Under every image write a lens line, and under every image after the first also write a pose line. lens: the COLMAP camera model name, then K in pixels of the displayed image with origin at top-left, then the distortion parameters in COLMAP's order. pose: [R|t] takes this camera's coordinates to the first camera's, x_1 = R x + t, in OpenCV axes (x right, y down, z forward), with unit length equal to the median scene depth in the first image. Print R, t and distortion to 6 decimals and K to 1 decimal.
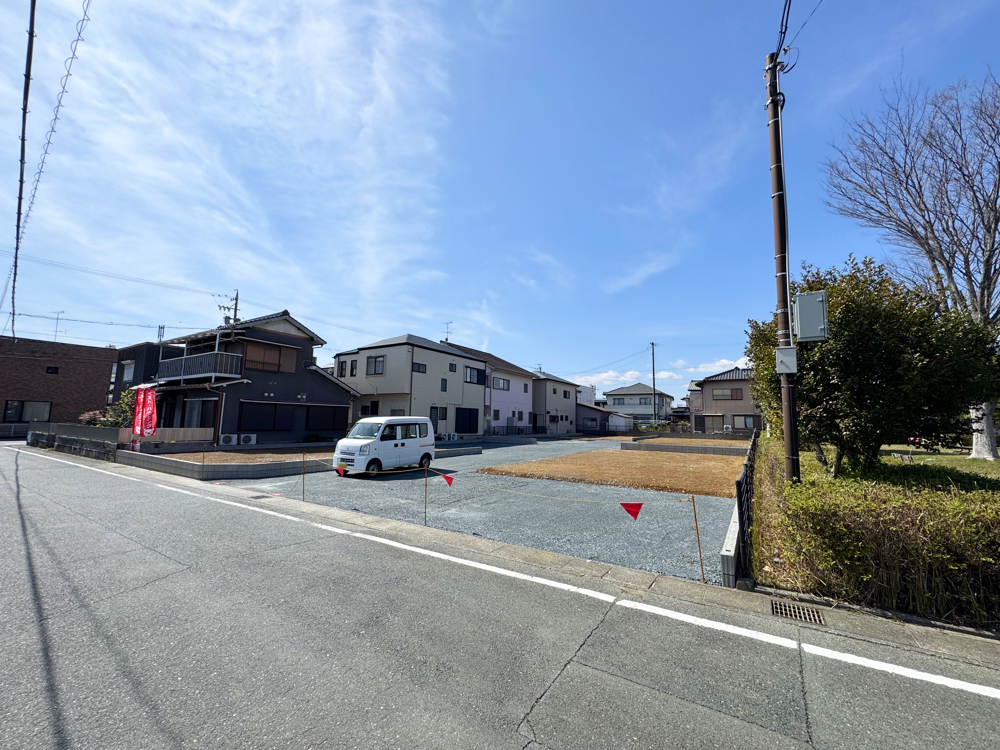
lens RADIAL K [[394.5, 0, 501.0], [0, 394.5, 370.4], [0, 0, 1]] dist [-0.002089, -0.000141]
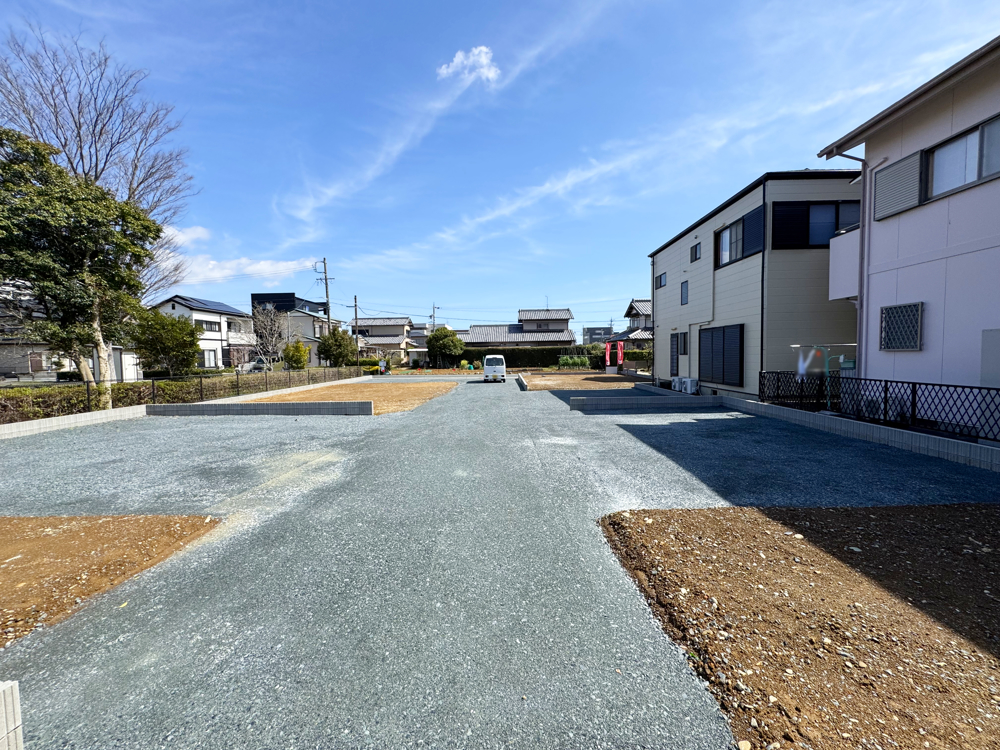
lens RADIAL K [[400.1, 0, 497.9], [0, 400.1, 375.0], [0, 0, 1]] dist [-0.000217, 0.000633]
pose [[-0.854347, 0.023124, -0.519188, 0.317151], [0.068057, 0.995385, -0.067659, 0.144552], [0.515227, -0.093139, -0.851978, 1.113366]]
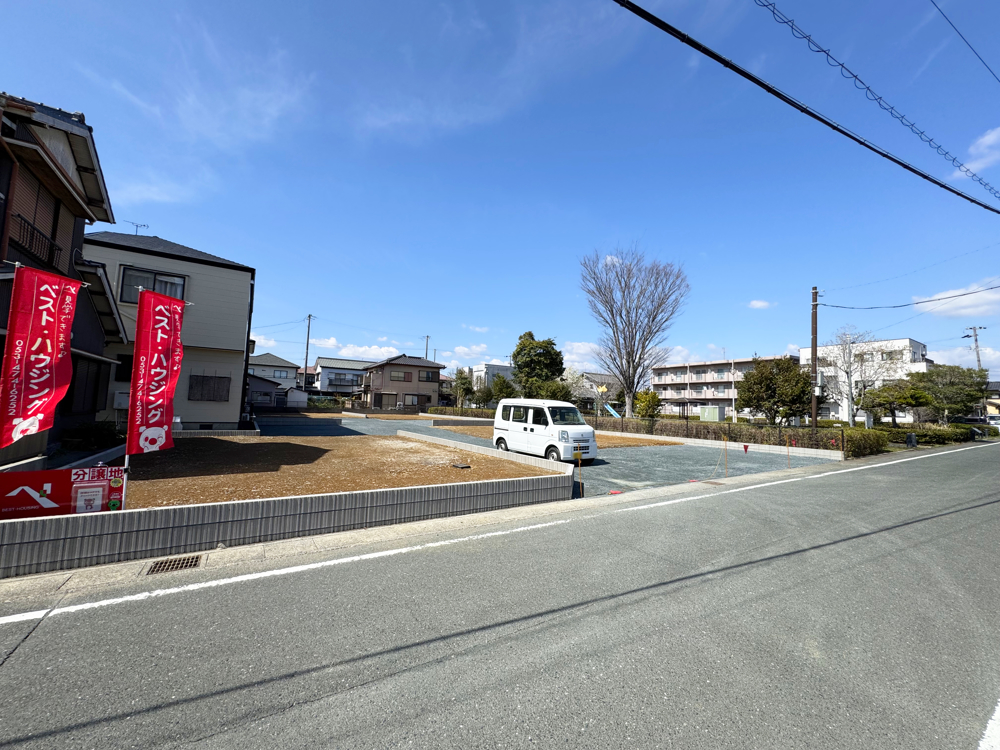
lens RADIAL K [[398.2, 0, 499.0], [0, 398.2, 374.5], [0, 0, 1]] dist [-0.000757, 0.000266]
pose [[0.420663, 0.070003, 0.904512, -0.470258], [-0.140969, 0.989952, -0.011055, 0.033196], [-0.896198, -0.122857, 0.426305, 0.281343]]
